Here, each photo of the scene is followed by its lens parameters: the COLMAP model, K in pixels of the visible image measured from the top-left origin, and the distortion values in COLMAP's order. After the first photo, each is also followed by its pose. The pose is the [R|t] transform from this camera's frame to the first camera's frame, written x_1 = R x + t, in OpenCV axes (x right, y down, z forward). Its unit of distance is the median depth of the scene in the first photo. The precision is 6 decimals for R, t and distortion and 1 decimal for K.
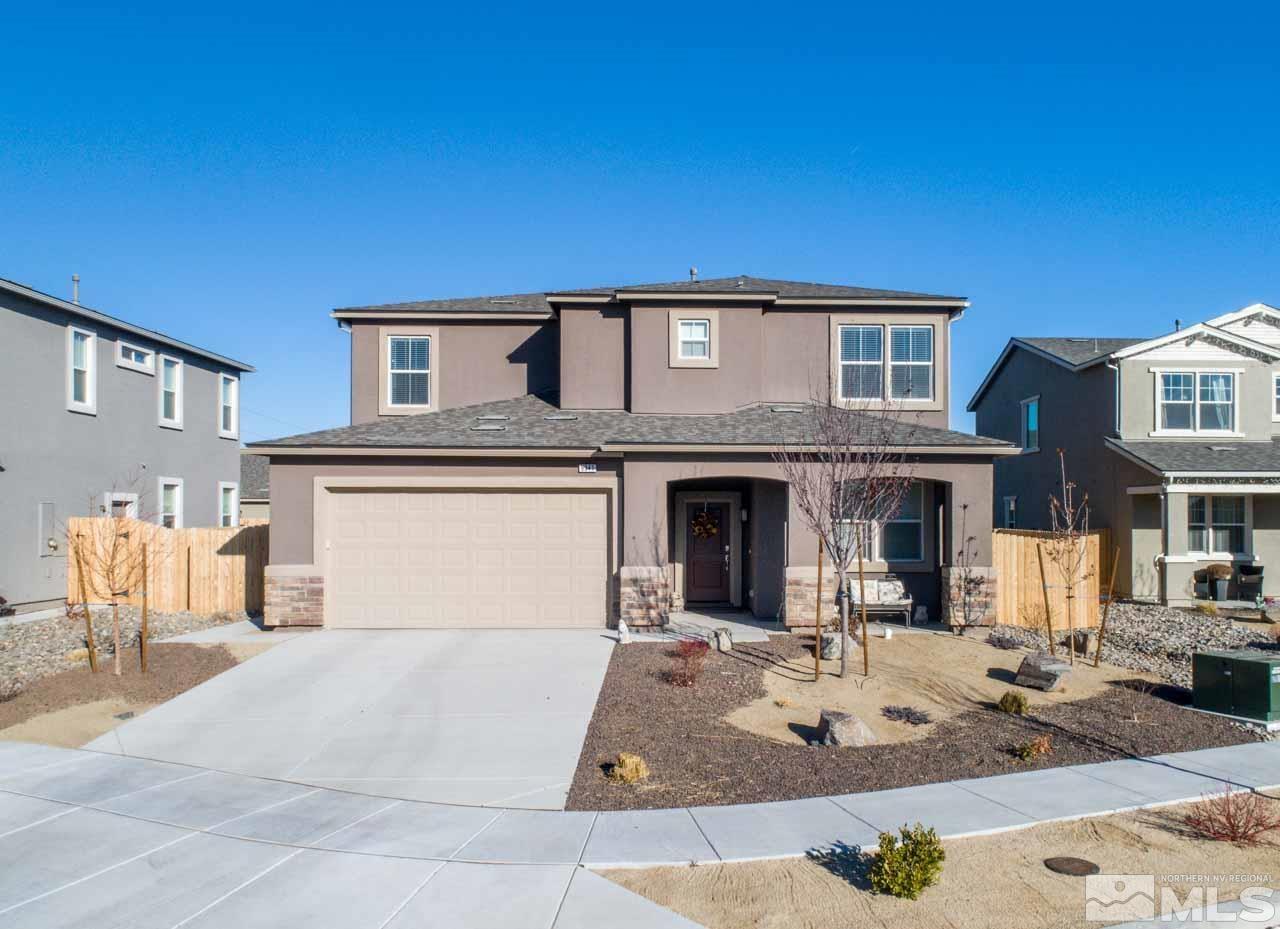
lens RADIAL K [[982.4, 0, 708.9], [0, 982.4, 505.2], [0, 0, 1]] dist [0.011314, 0.010037]
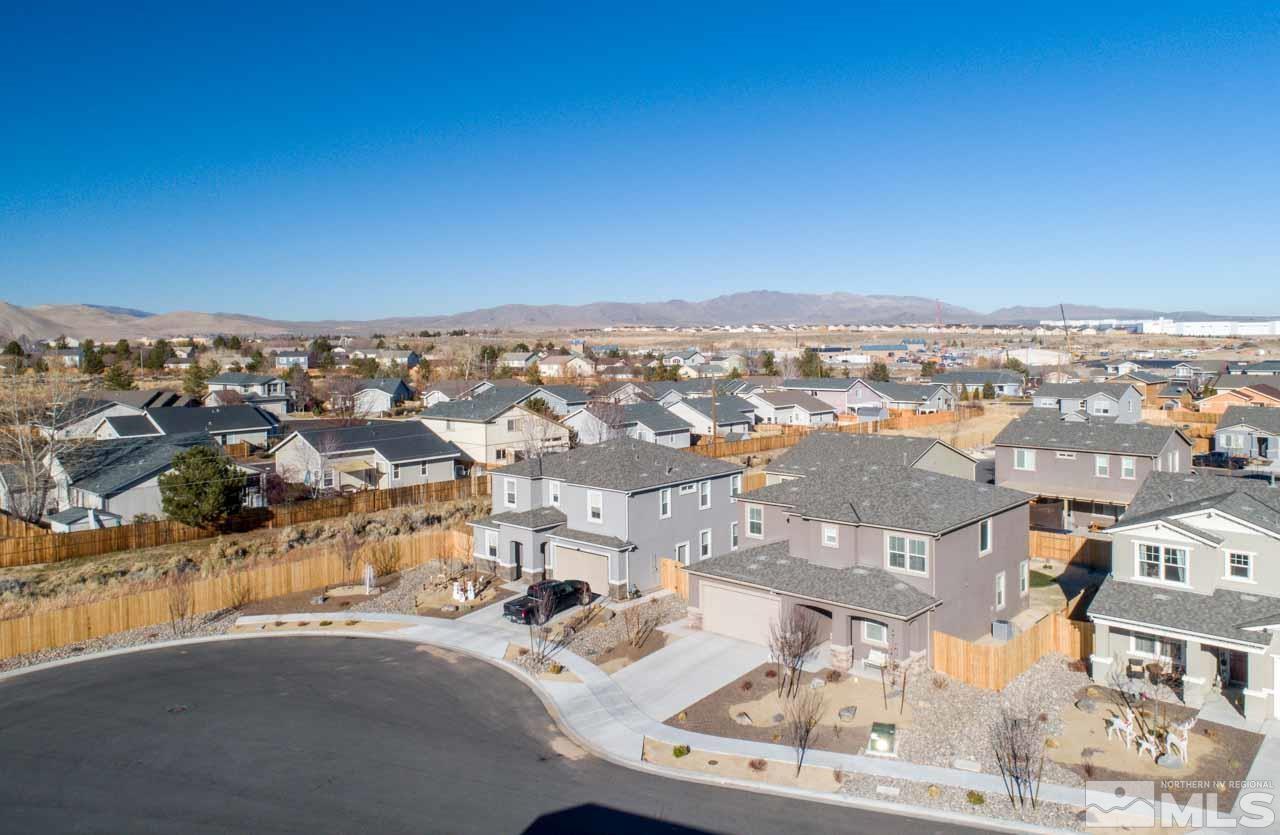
lens RADIAL K [[903.9, 0, 681.9], [0, 903.9, 359.6], [0, 0, 1]] dist [0.007007, 0.001821]
pose [[0.733759, 0.003983, -0.679398, 1.264408], [0.018560, 0.999492, 0.025905, -0.681915], [0.679156, -0.031618, 0.733313, -0.920256]]
